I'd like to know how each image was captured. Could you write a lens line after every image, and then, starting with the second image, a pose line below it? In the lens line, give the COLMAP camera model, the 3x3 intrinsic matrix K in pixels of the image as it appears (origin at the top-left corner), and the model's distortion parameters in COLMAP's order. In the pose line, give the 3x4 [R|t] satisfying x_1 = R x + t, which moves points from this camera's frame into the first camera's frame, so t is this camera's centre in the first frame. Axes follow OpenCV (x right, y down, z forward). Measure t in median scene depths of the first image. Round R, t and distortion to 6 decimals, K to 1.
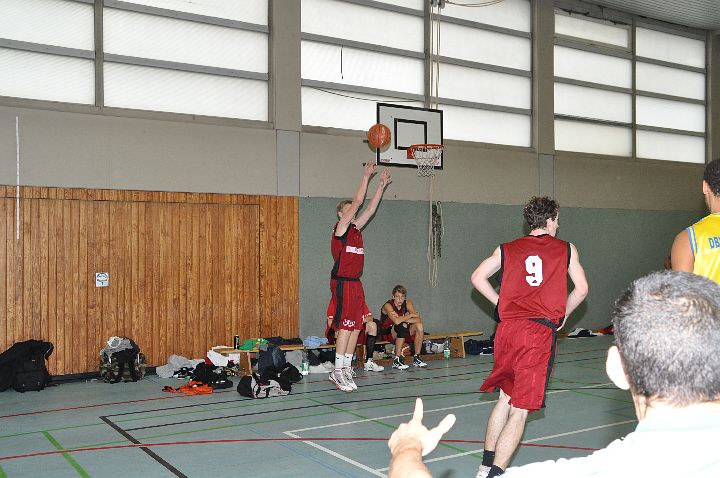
lens RADIAL K [[690.5, 0, 348.9], [0, 690.5, 260.4], [0, 0, 1]] dist [0.006225, 0.000000]
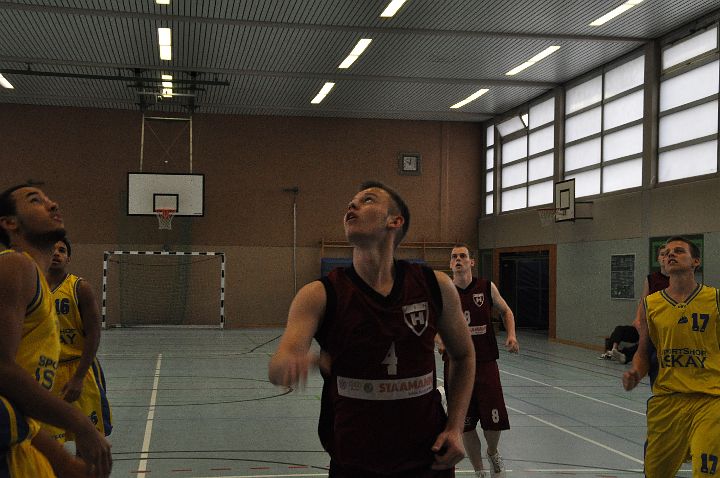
lens RADIAL K [[1165.6, 0, 373.9], [0, 1165.6, 237.9], [0, 0, 1]] dist [0.230767, 0.000000]
pose [[-0.347336, -0.029445, -0.937279, 2.281221], [-0.023451, 0.999467, -0.022709, -0.029142], [0.937448, 0.014092, -0.347841, 1.315662]]
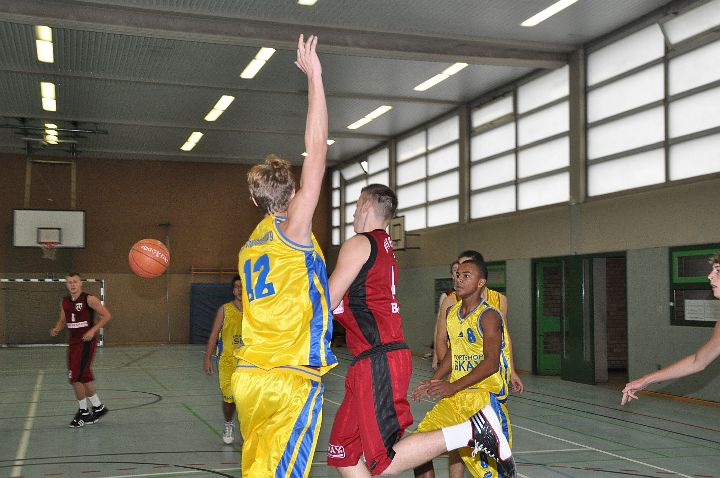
lens RADIAL K [[980.9, 0, 396.1], [0, 980.9, 234.6], [0, 0, 1]] dist [0.092184, 0.000000]
pose [[-0.193130, -0.057792, -0.979470, 2.270072], [-0.012696, 0.998327, -0.056402, -0.029020], [0.981091, 0.001542, -0.193541, 1.309328]]
